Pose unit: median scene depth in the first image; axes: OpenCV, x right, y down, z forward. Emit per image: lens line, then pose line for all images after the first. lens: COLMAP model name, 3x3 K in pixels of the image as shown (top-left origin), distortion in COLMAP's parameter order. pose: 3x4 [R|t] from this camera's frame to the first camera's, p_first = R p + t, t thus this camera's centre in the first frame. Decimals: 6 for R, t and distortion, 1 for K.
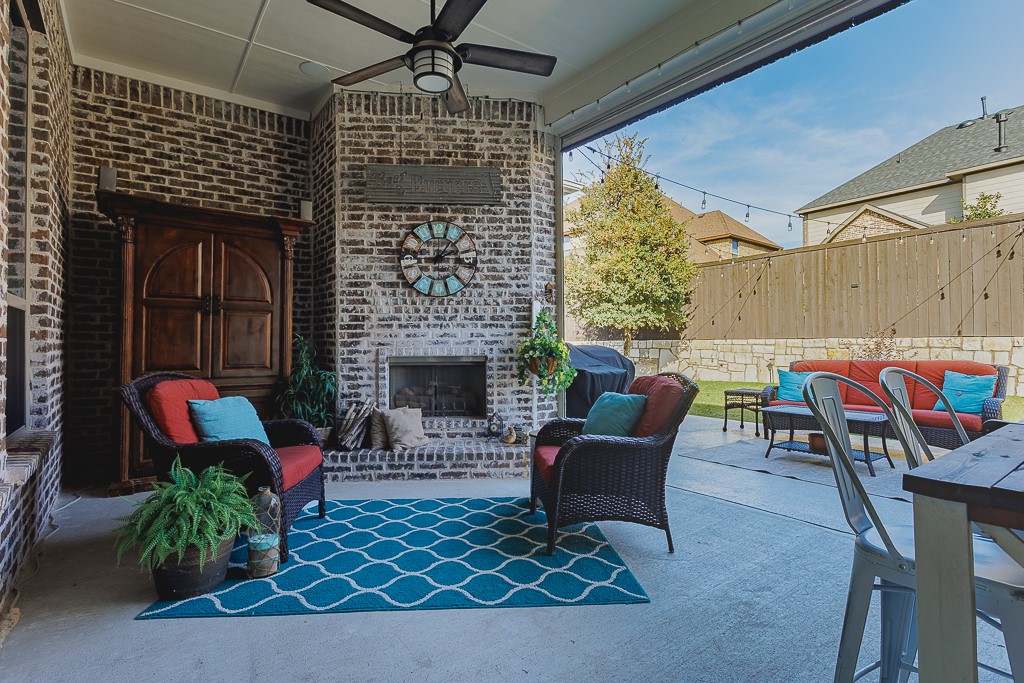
lens RADIAL K [[504.2, 0, 512.0], [0, 504.2, 341.5], [0, 0, 1]] dist [-0.000811, 0.002654]
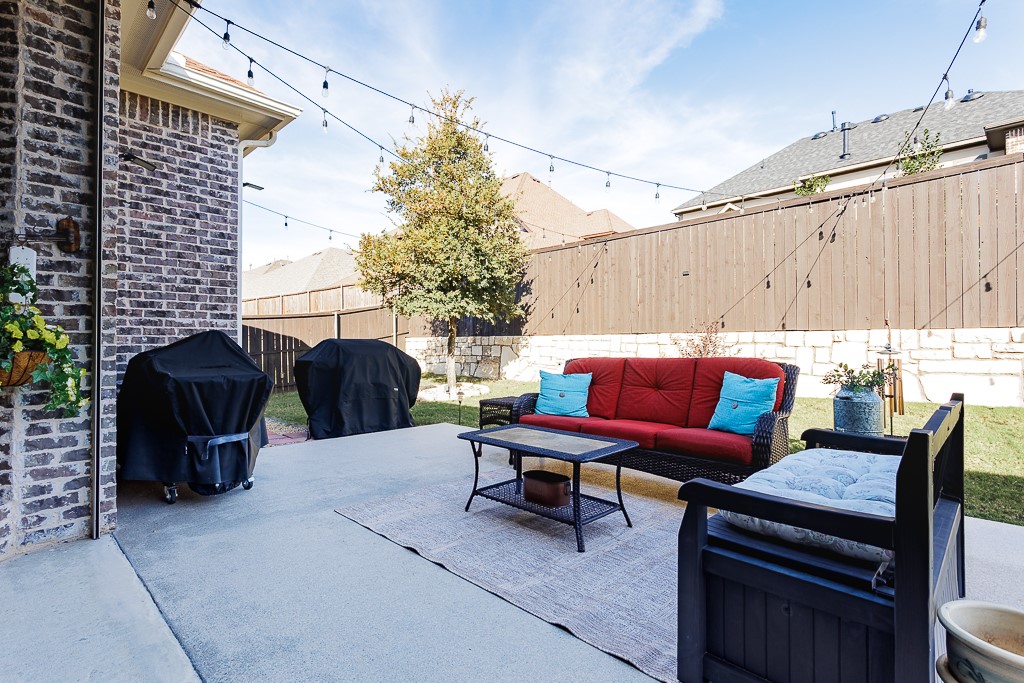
lens RADIAL K [[504.2, 0, 512.0], [0, 504.2, 341.5], [0, 0, 1]] dist [-0.000811, 0.002654]
pose [[0.985043, 0.004478, 0.172251, 0.231616], [-0.004870, 0.999986, 0.001856, 0.008143], [-0.172240, -0.002667, 0.985051, 0.187066]]
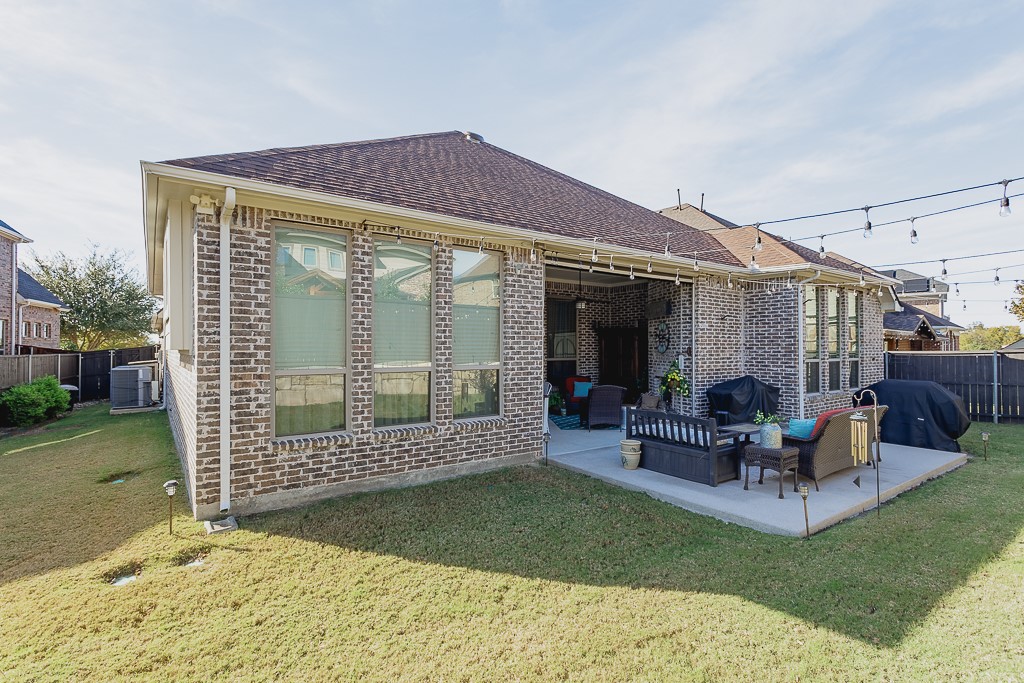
lens RADIAL K [[504.1, 0, 504.5], [0, 504.1, 333.1], [0, 0, 1]] dist [-0.083760, 0.053159]
pose [[-0.014580, -0.022869, -0.999632, 1.106769], [0.002062, 0.999736, -0.022901, -0.063696], [0.999892, -0.002395, -0.014529, 0.128234]]
